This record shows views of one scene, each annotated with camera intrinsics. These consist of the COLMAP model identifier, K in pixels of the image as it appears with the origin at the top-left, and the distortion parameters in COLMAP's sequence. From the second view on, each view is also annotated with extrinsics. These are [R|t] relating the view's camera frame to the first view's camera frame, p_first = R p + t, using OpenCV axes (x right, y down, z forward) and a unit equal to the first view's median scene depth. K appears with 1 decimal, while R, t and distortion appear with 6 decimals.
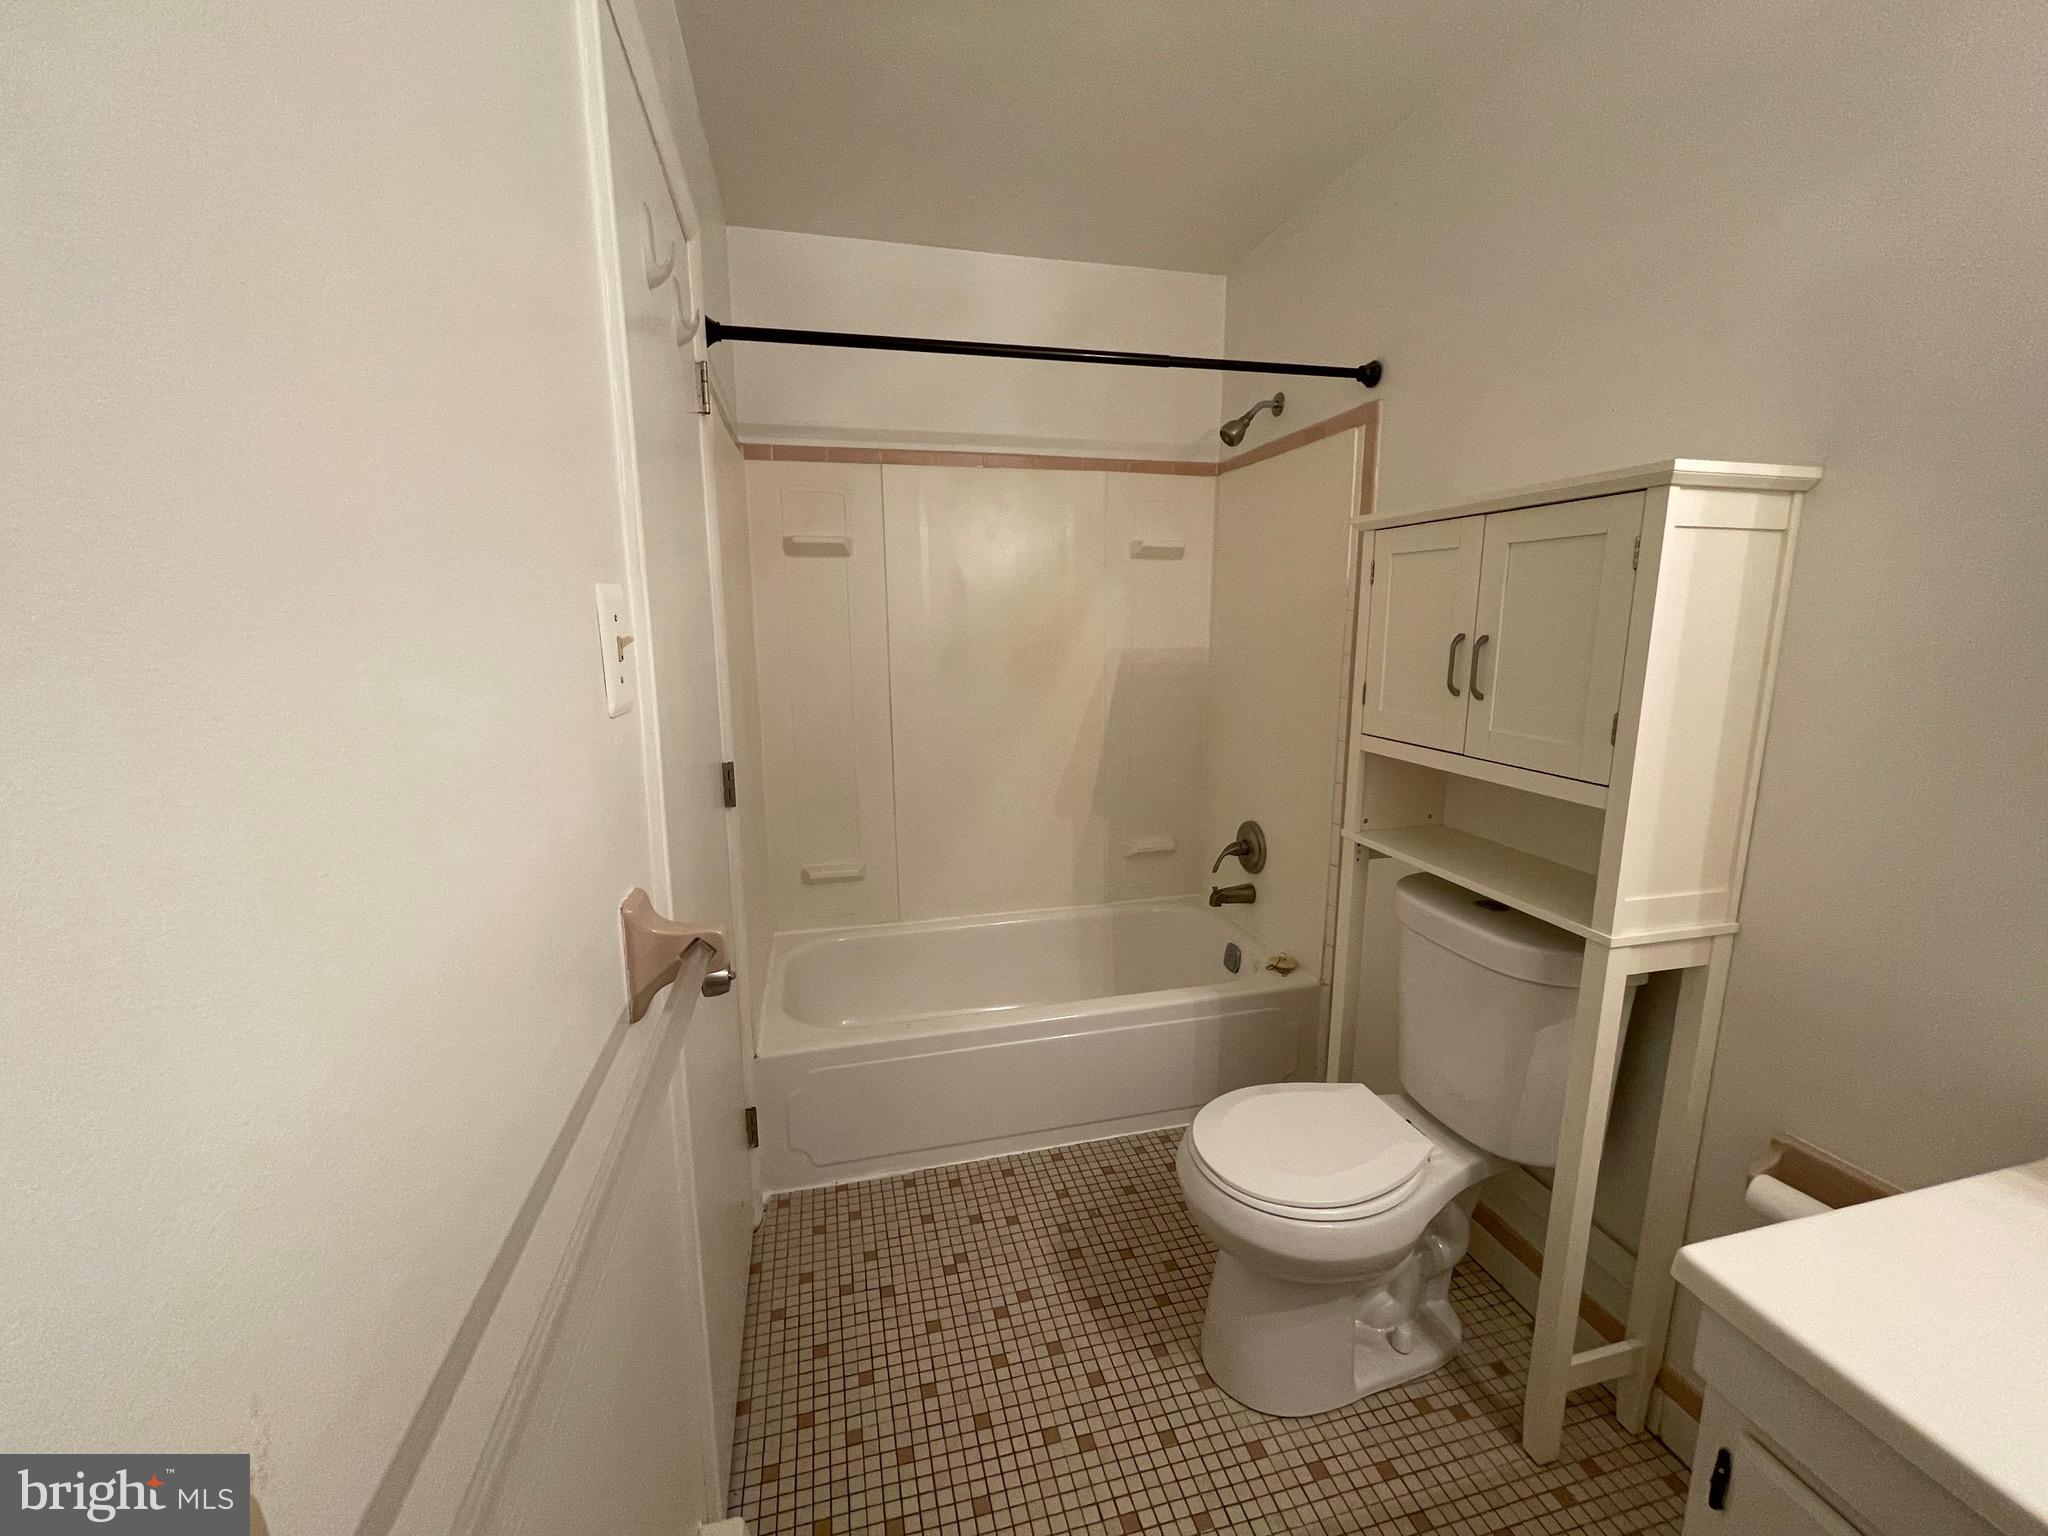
lens RADIAL K [[828.8, 0, 1024.8], [0, 828.8, 762.3], [0, 0, 1]] dist [-0.001712, -0.000153]
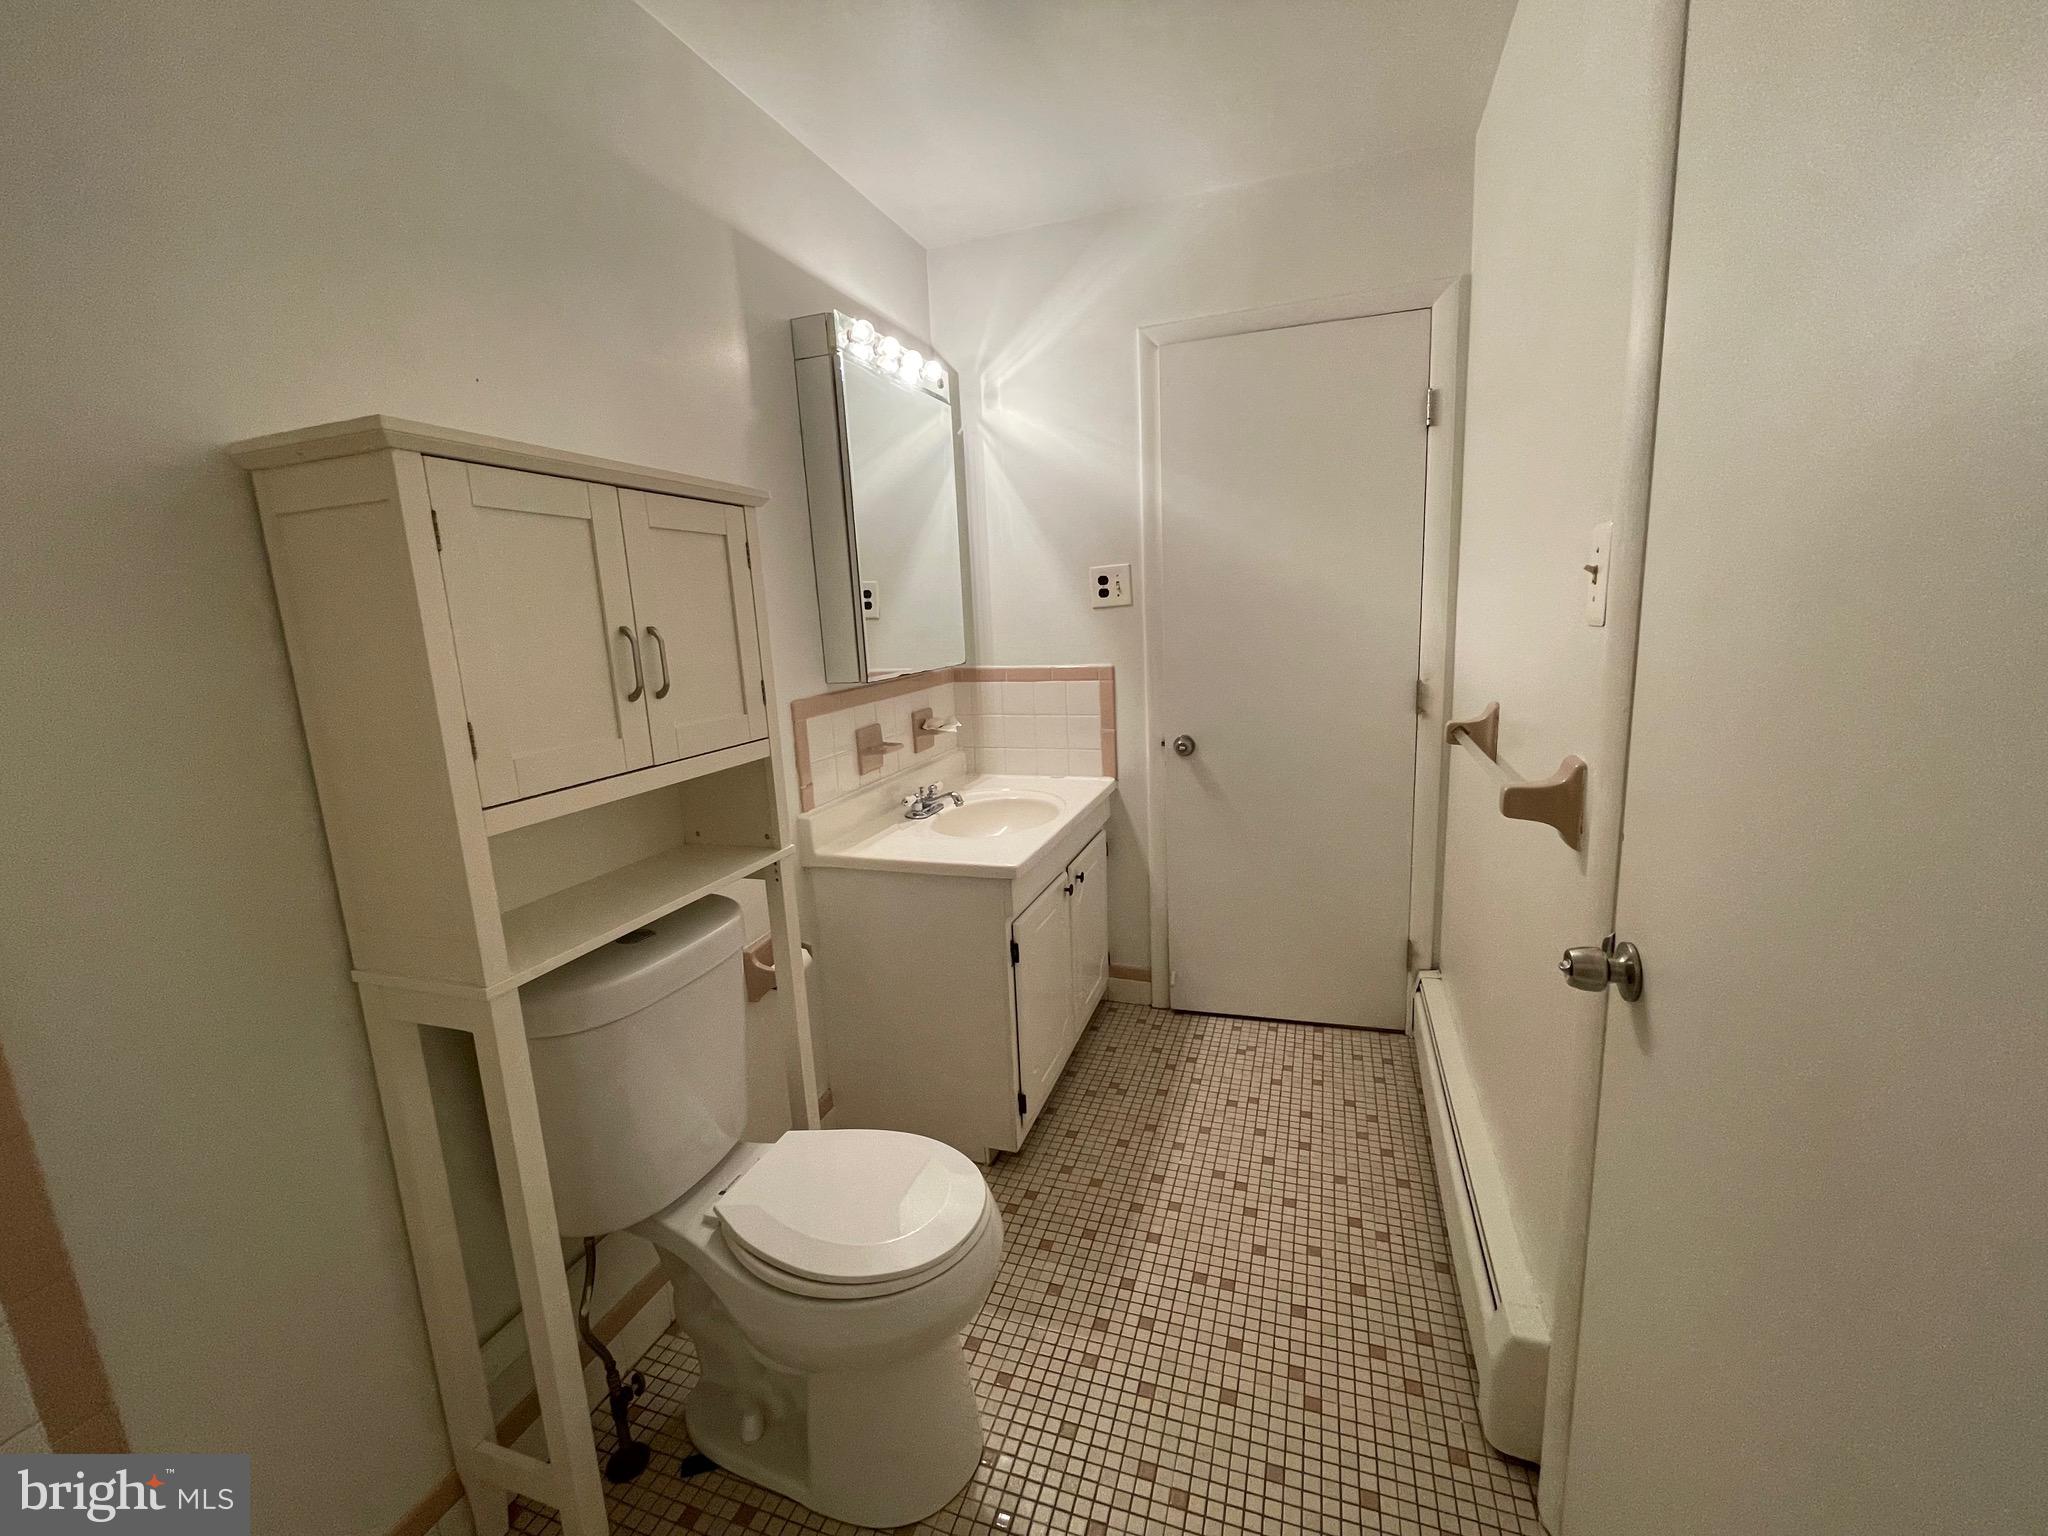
lens RADIAL K [[828.8, 0, 1026.8], [0, 828.8, 779.0], [0, 0, 1]] dist [-0.001712, -0.000153]
pose [[-0.836158, -0.051176, 0.546096, -0.274930], [0.158106, 0.930887, 0.329321, -0.221692], [-0.525207, 0.361706, -0.770277, 1.477880]]
